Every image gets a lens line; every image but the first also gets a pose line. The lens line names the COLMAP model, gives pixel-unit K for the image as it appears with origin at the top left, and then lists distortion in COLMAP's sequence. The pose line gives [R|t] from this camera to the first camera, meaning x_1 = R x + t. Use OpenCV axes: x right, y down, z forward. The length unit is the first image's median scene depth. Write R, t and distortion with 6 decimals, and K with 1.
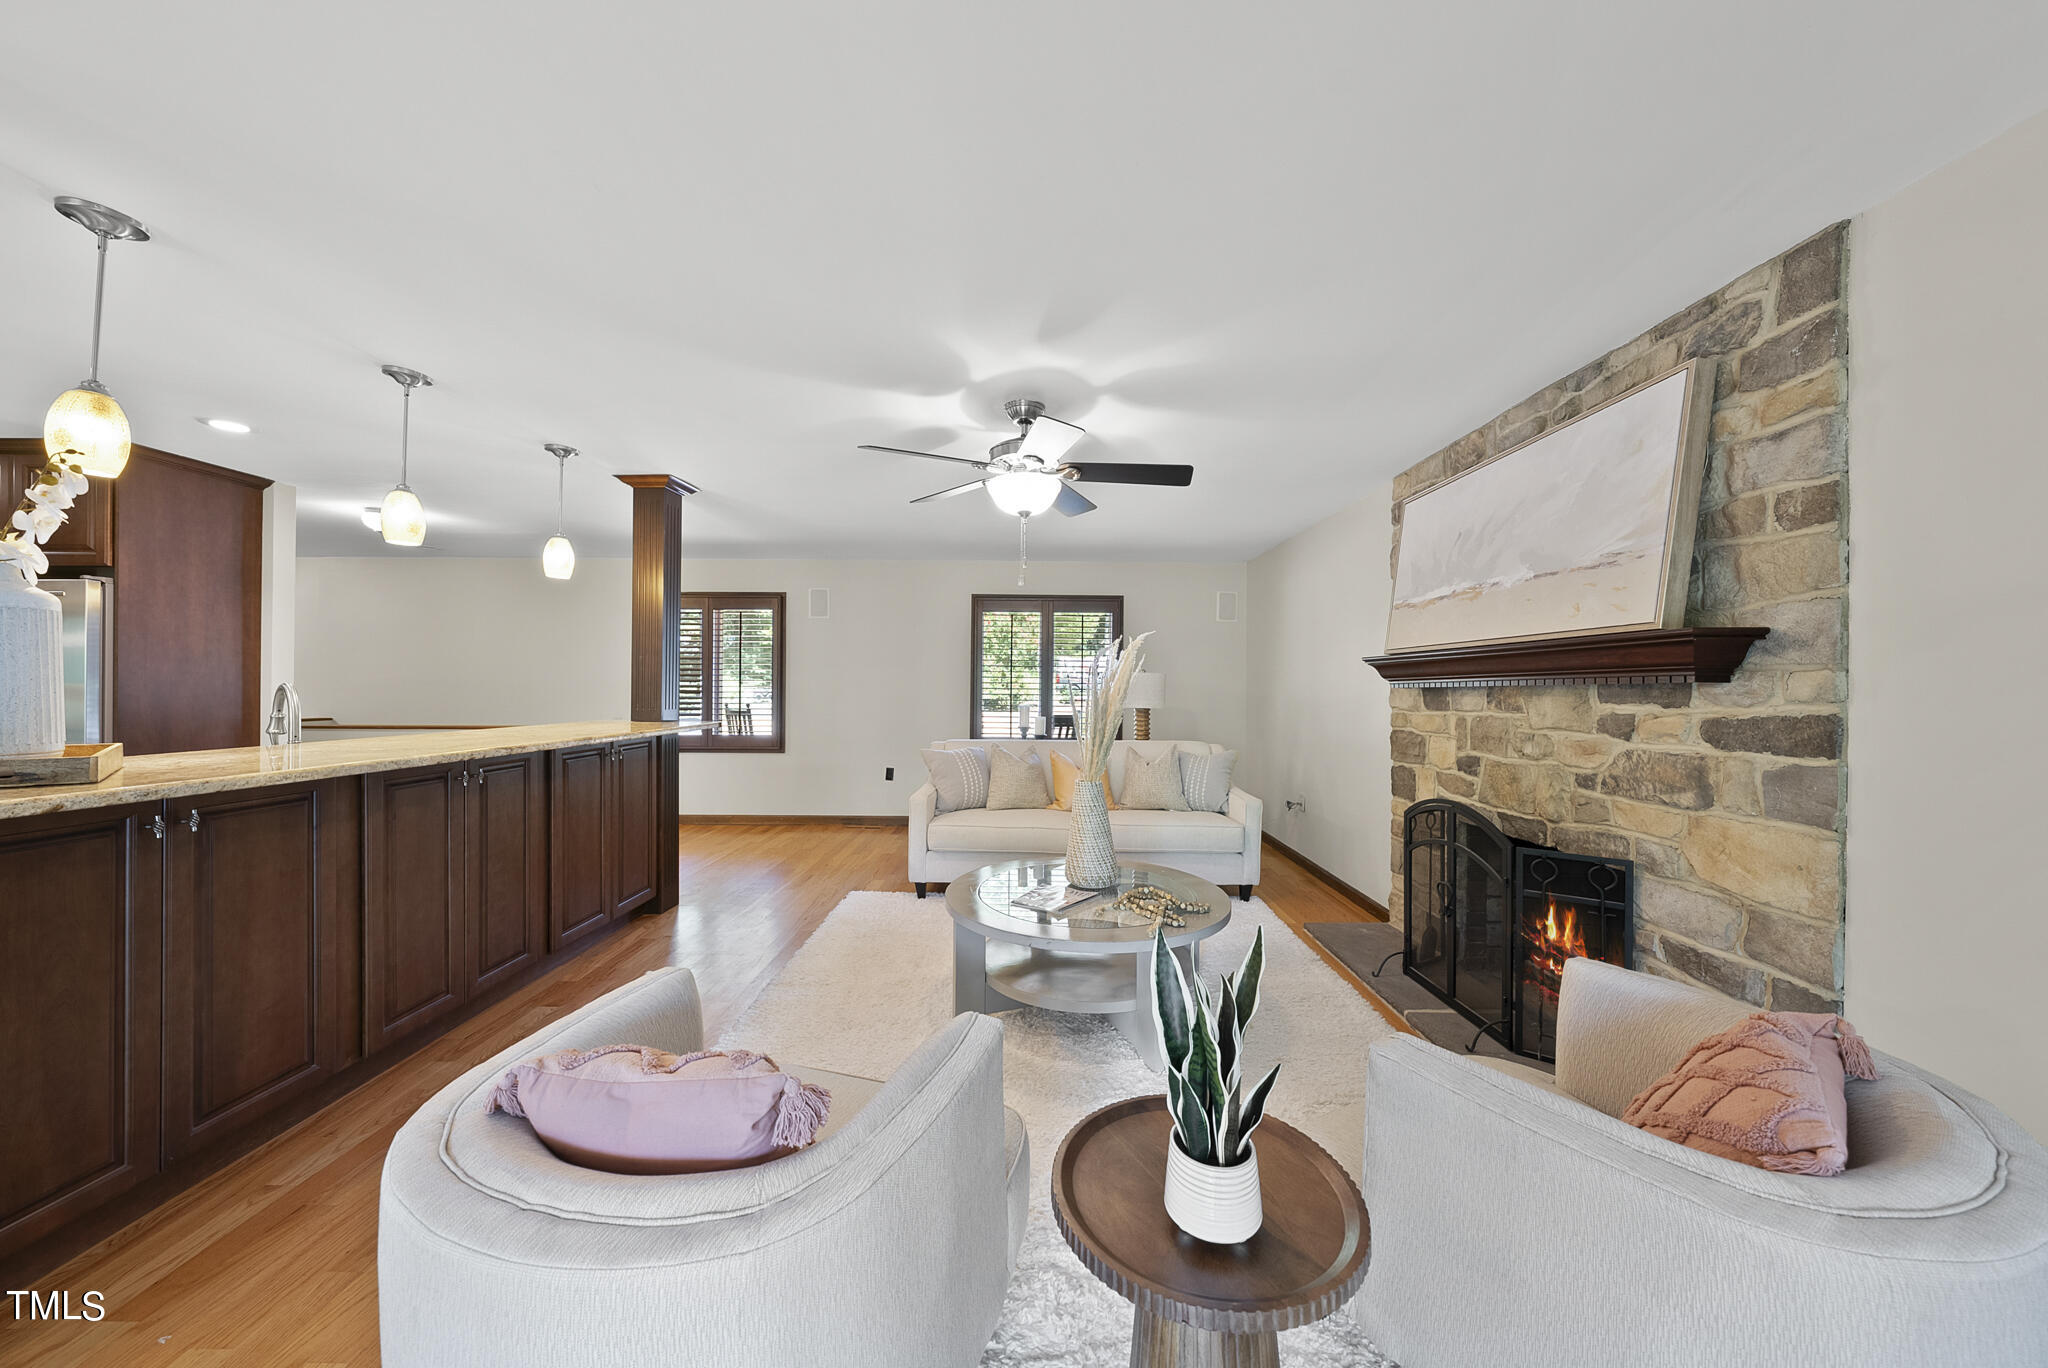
lens RADIAL K [[700.4, 0, 1039.3], [0, 700.4, 686.2], [0, 0, 1]] dist [0.001467, -0.000567]
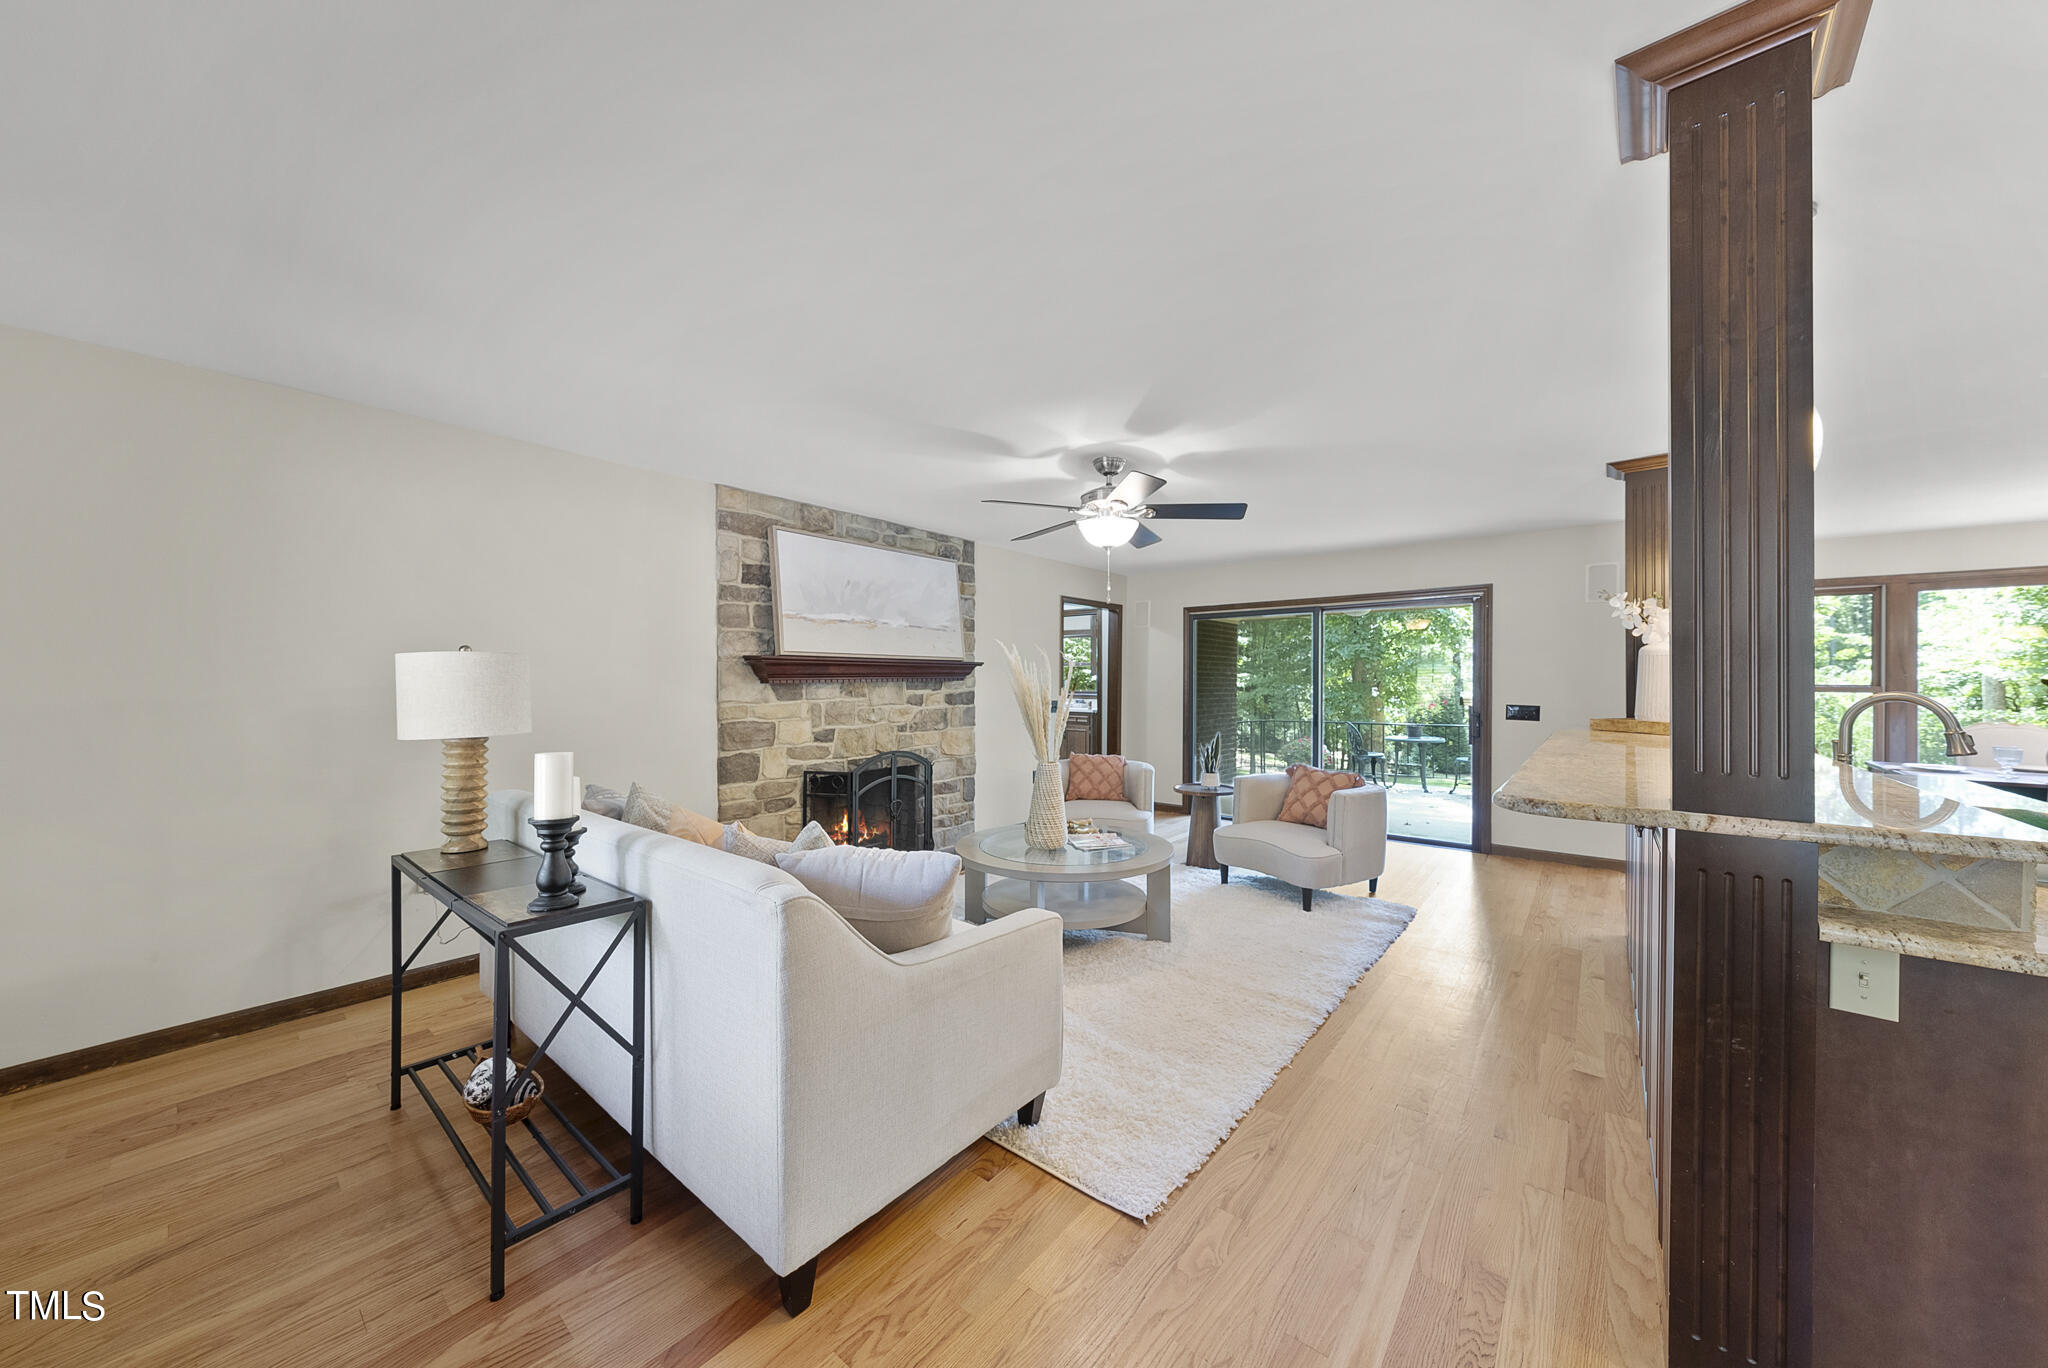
lens RADIAL K [[700.4, 0, 1023.2], [0, 700.4, 688.0], [0, 0, 1]] dist [0.001467, -0.000567]
pose [[-0.762782, -0.011247, 0.646558, -0.833053], [-0.004735, 0.999919, 0.011808, -0.008357], [-0.646639, 0.005945, -0.762773, 2.387740]]
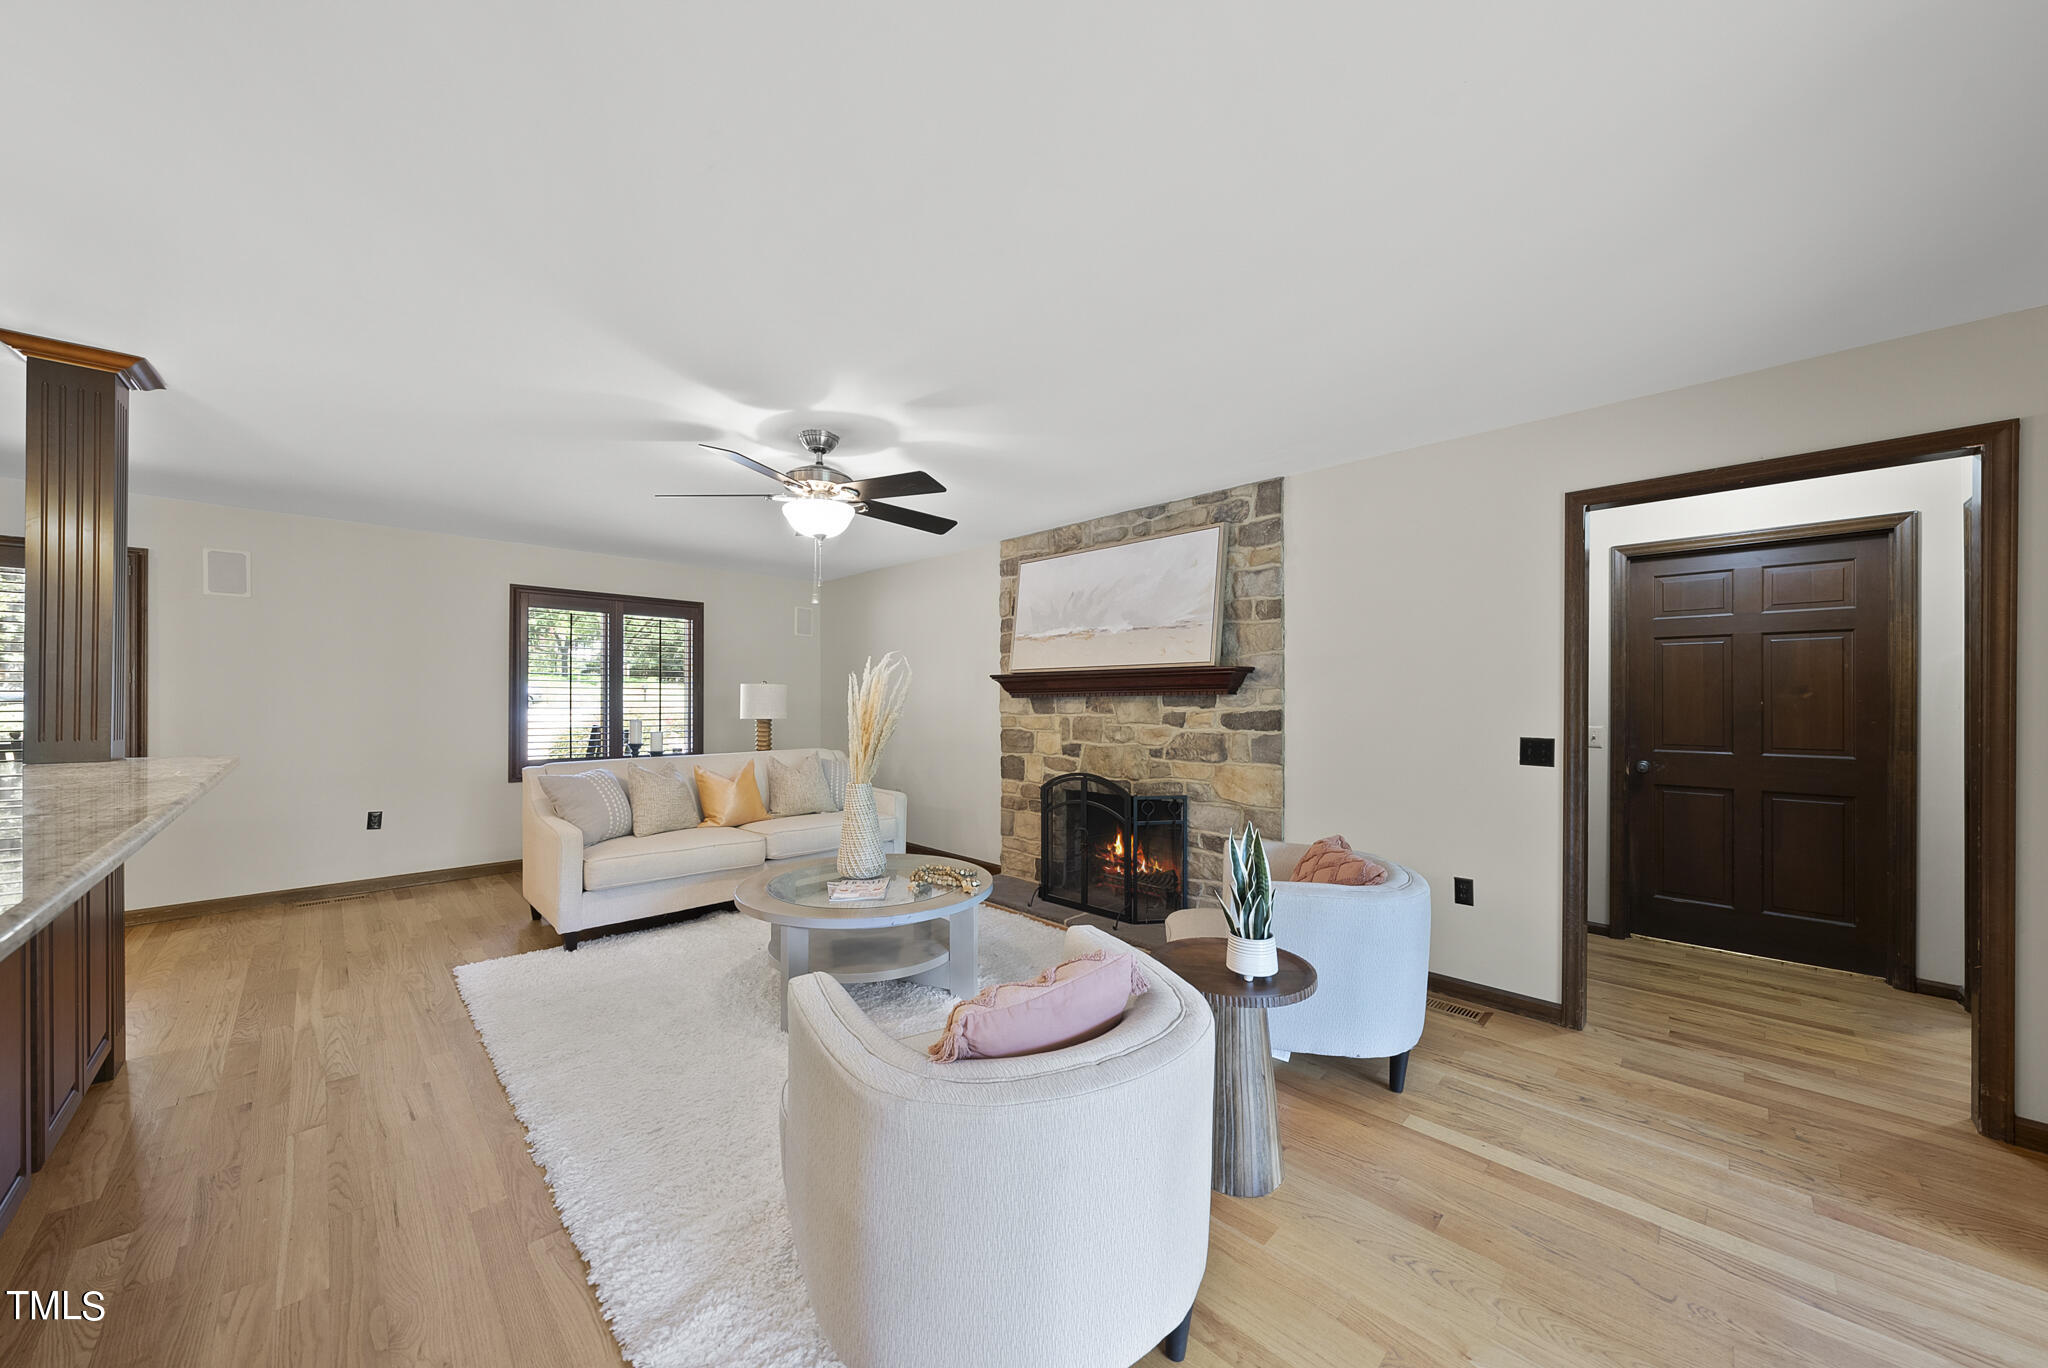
lens RADIAL K [[700.4, 0, 1025.4], [0, 700.4, 697.7], [0, 0, 1]] dist [0.001467, -0.000567]
pose [[0.711003, -0.005961, 0.703164, -0.636546], [0.003999, 0.999982, 0.004433, -0.005840], [-0.703178, -0.000340, 0.711014, 0.027242]]
